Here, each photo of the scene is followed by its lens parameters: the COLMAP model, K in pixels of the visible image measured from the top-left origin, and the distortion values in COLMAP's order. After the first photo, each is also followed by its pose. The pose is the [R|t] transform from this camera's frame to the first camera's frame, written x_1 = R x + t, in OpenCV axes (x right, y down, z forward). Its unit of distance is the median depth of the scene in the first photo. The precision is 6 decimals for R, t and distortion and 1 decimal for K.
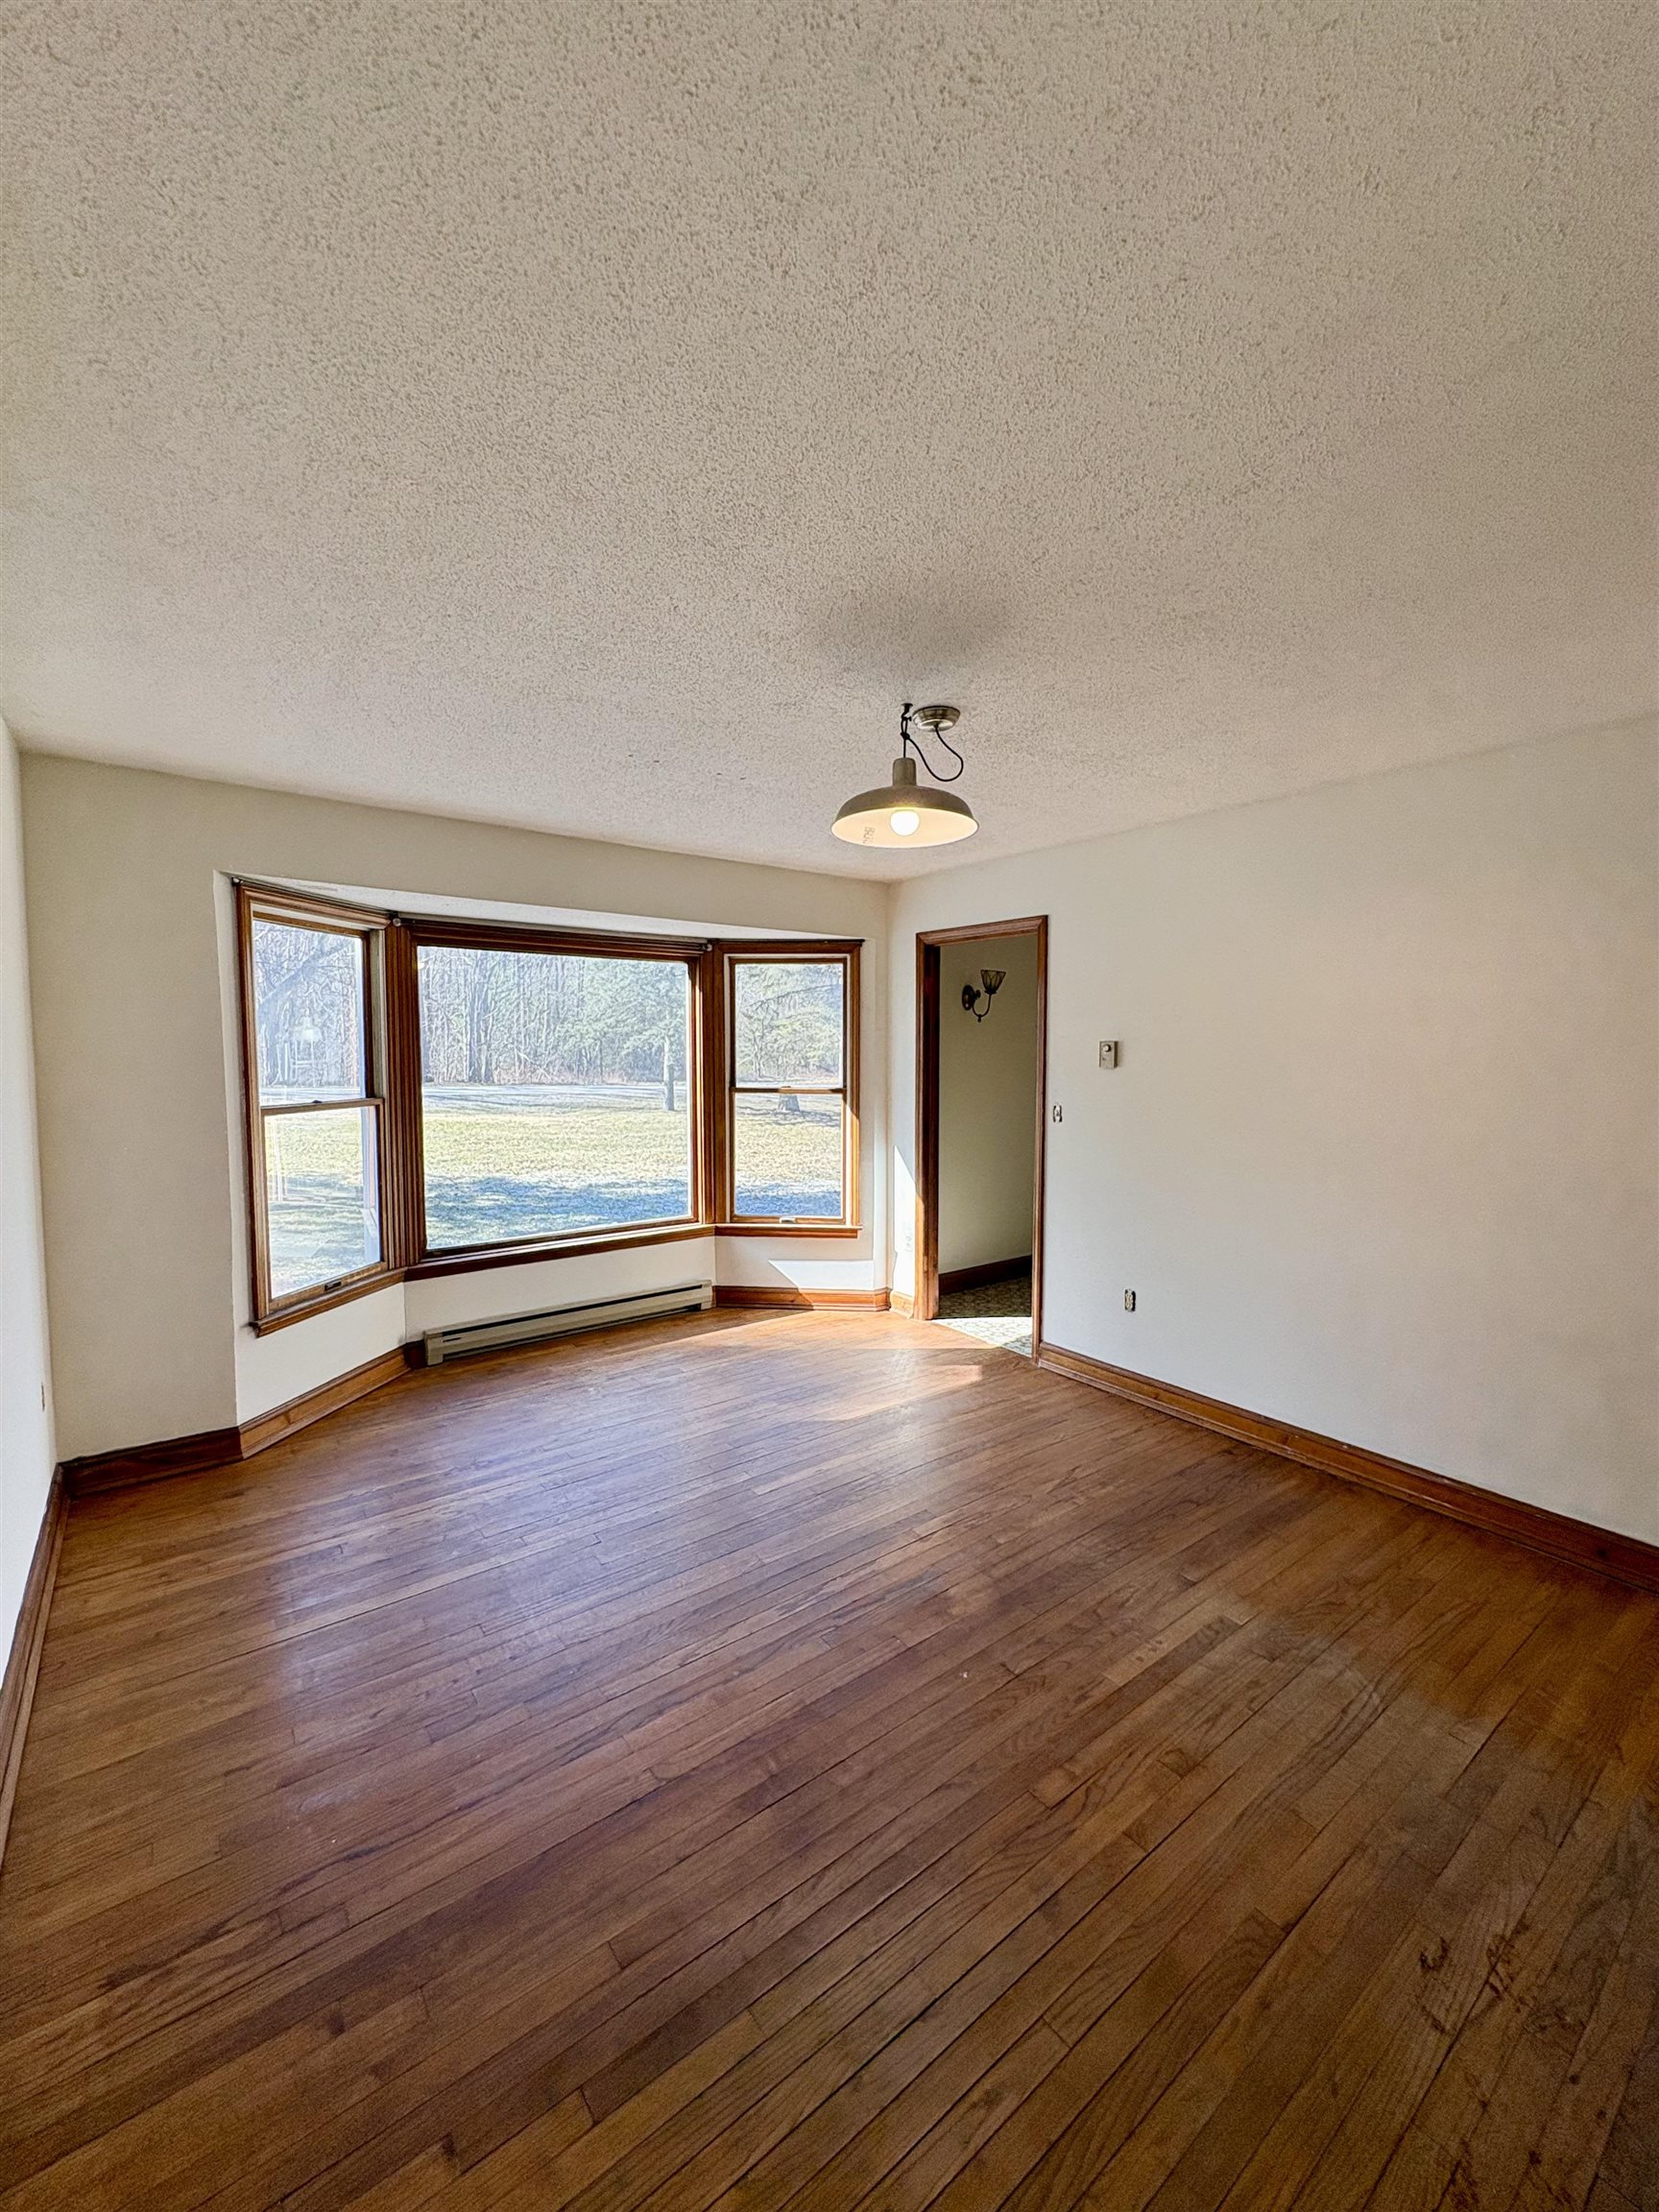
lens RADIAL K [[879.2, 0, 835.9], [0, 879.2, 1106.6], [0, 0, 1]] dist [-0.000122, 0.000217]
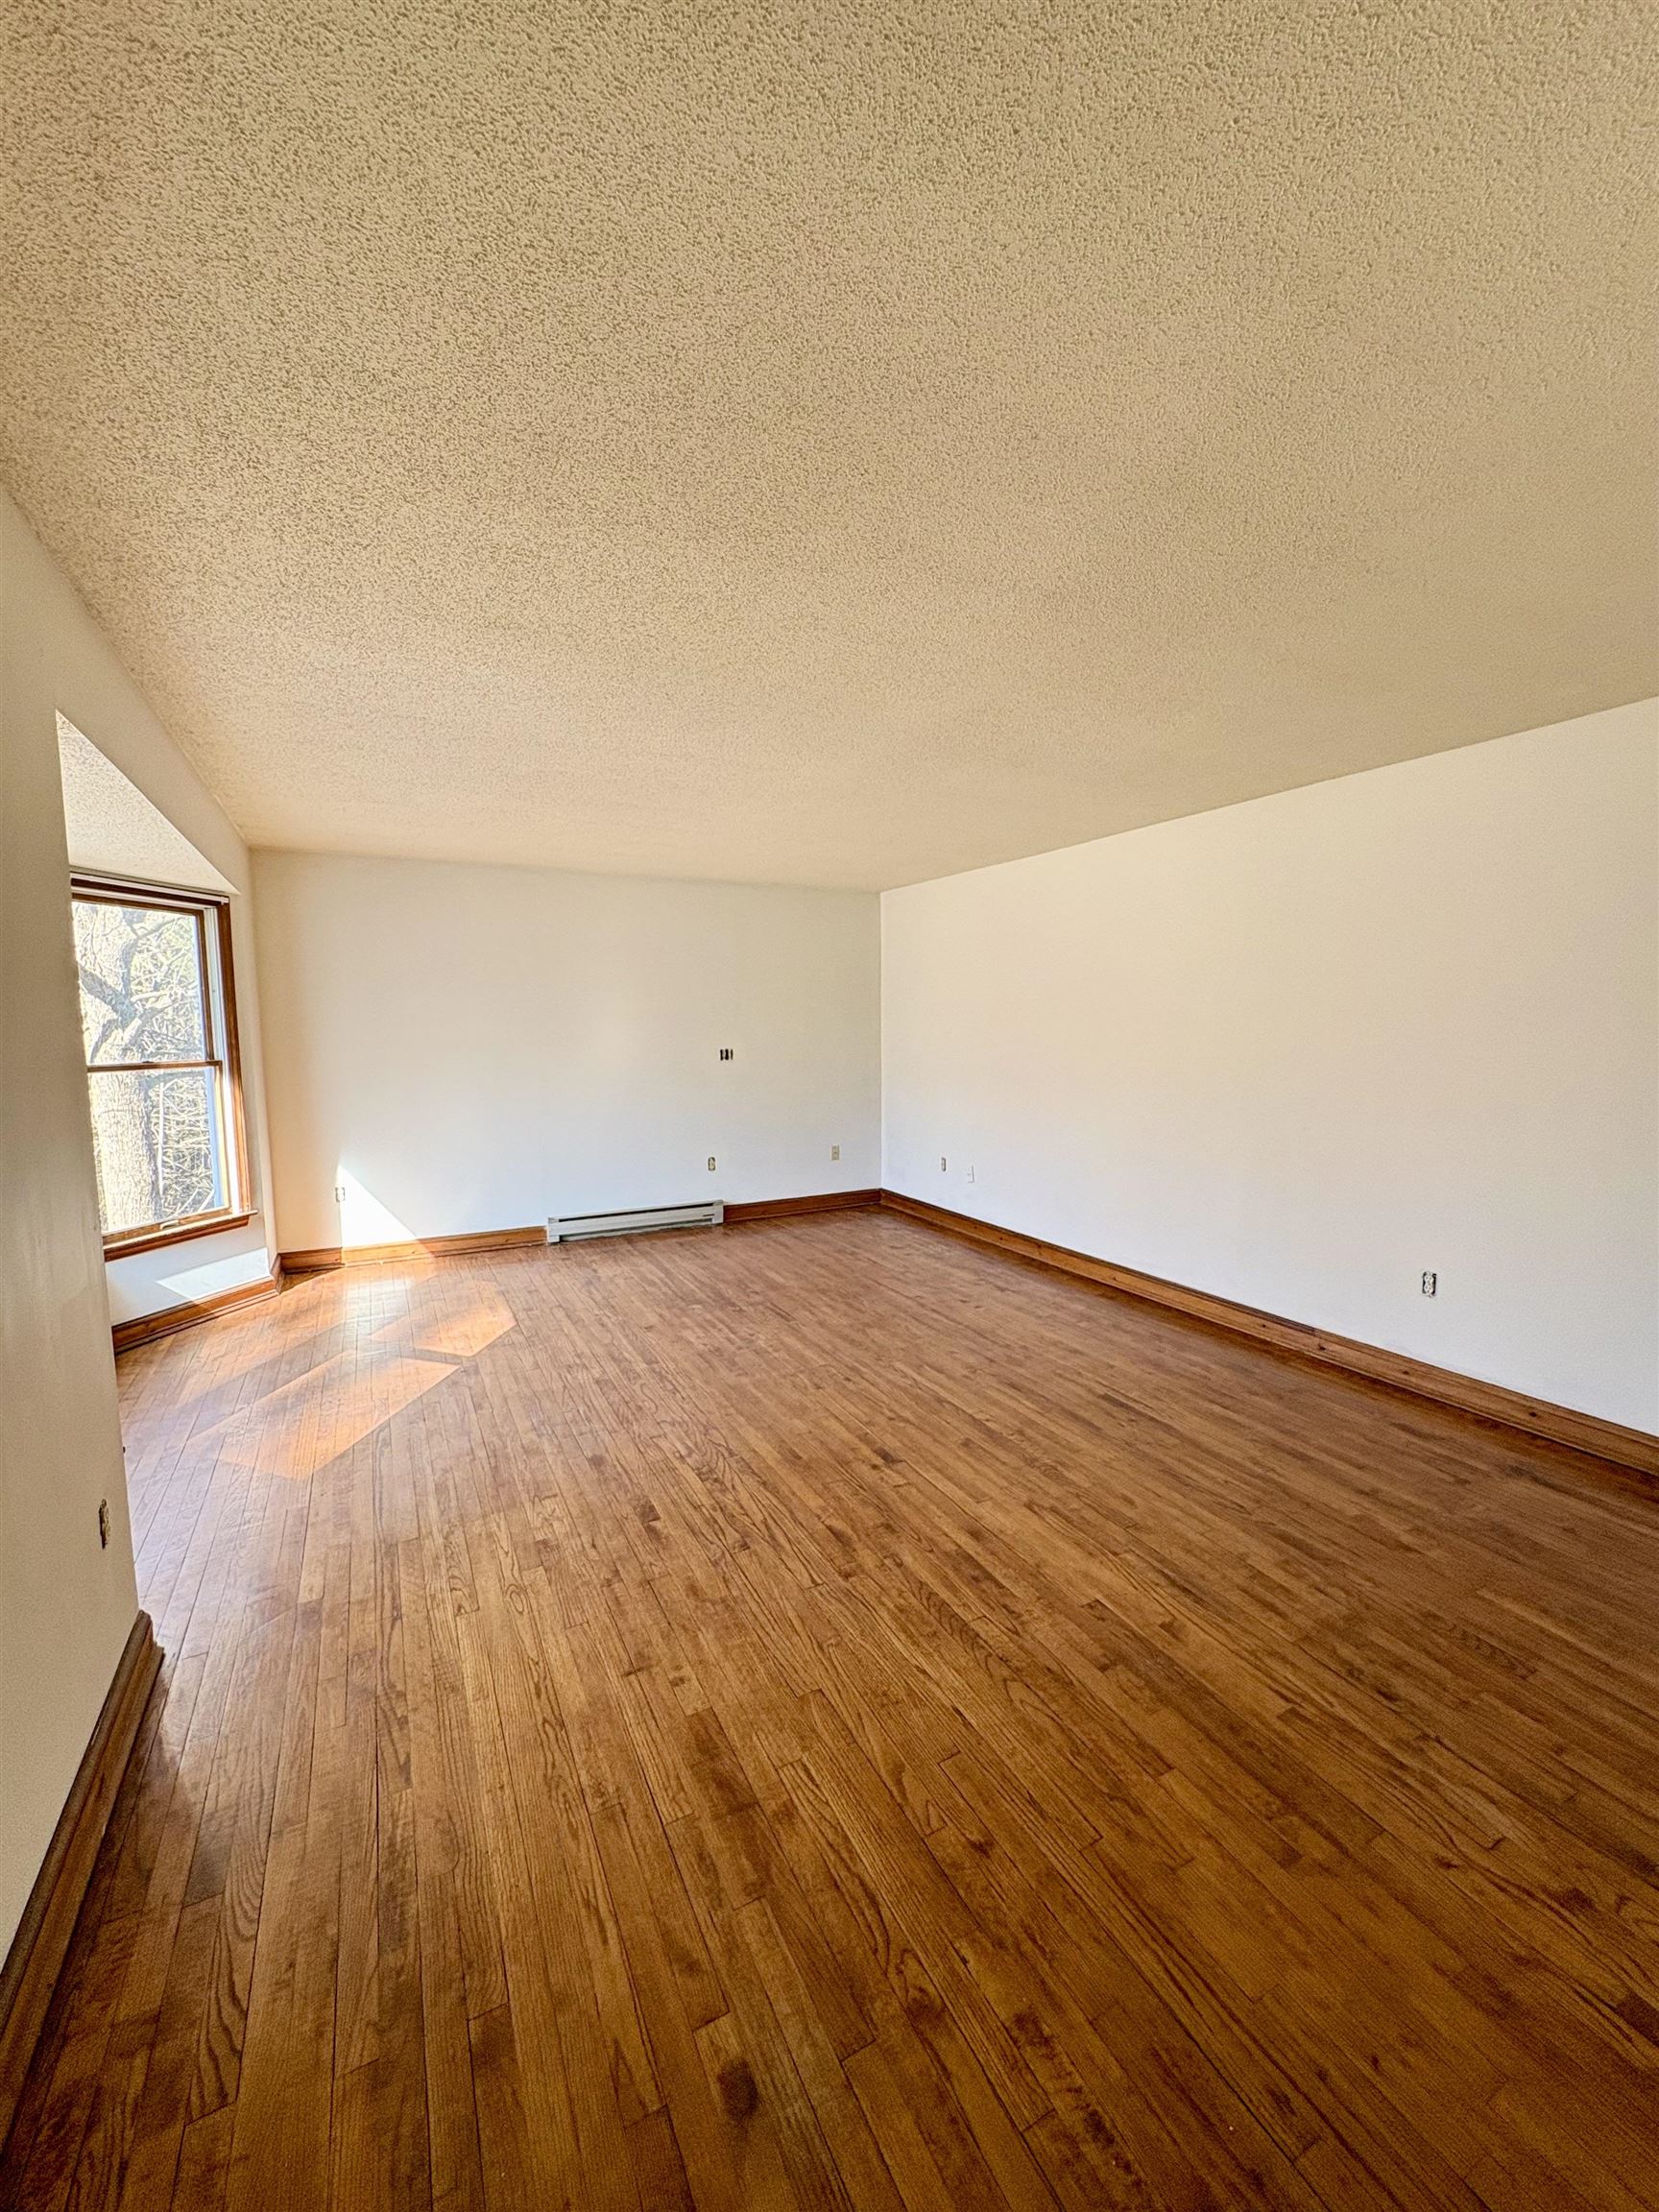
lens RADIAL K [[879.2, 0, 833.6], [0, 879.2, 1114.4], [0, 0, 1]] dist [-0.000122, 0.000217]
pose [[0.167836, -0.108277, 0.979851, -0.953993], [0.065640, 0.992971, 0.098484, -0.016653], [-0.983627, 0.047788, 0.173763, 0.309005]]
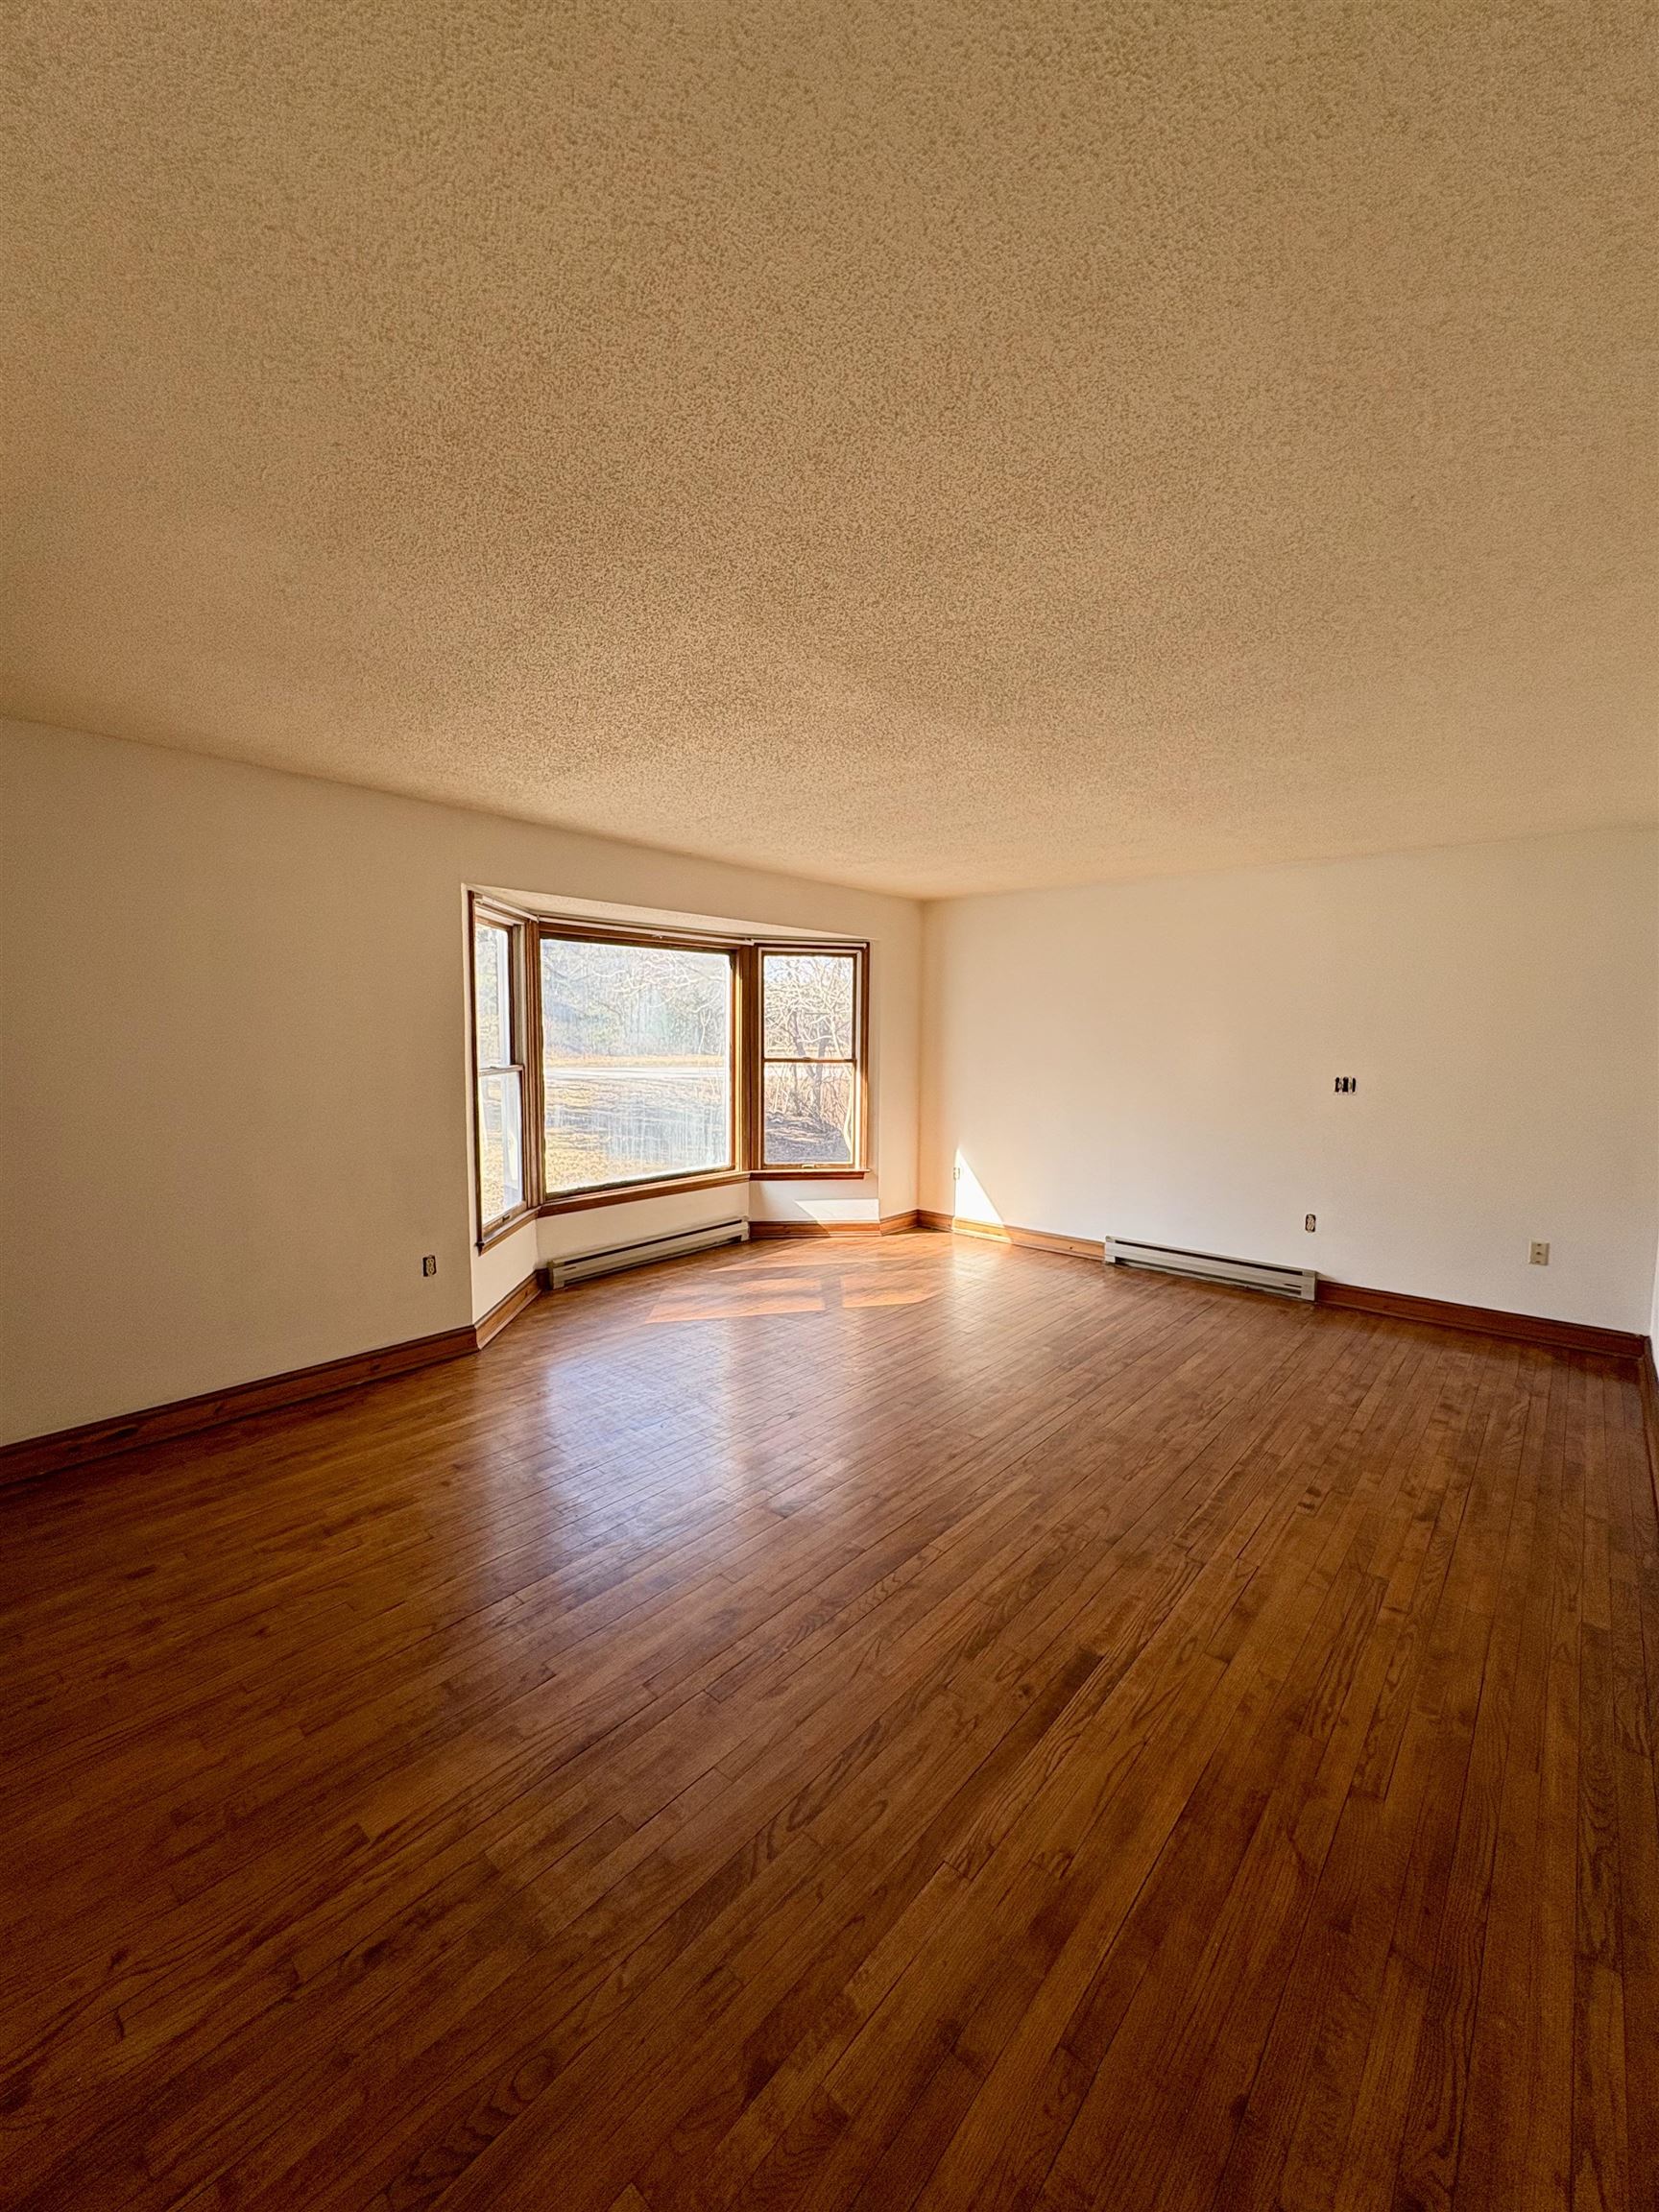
lens RADIAL K [[879.2, 0, 832.7], [0, 879.2, 1120.0], [0, 0, 1]] dist [-0.000122, 0.000217]
pose [[0.978675, -0.012747, 0.205017, -0.349589], [0.003471, 0.998956, 0.045540, 0.010630], [-0.205384, -0.043857, 0.977698, -0.268065]]
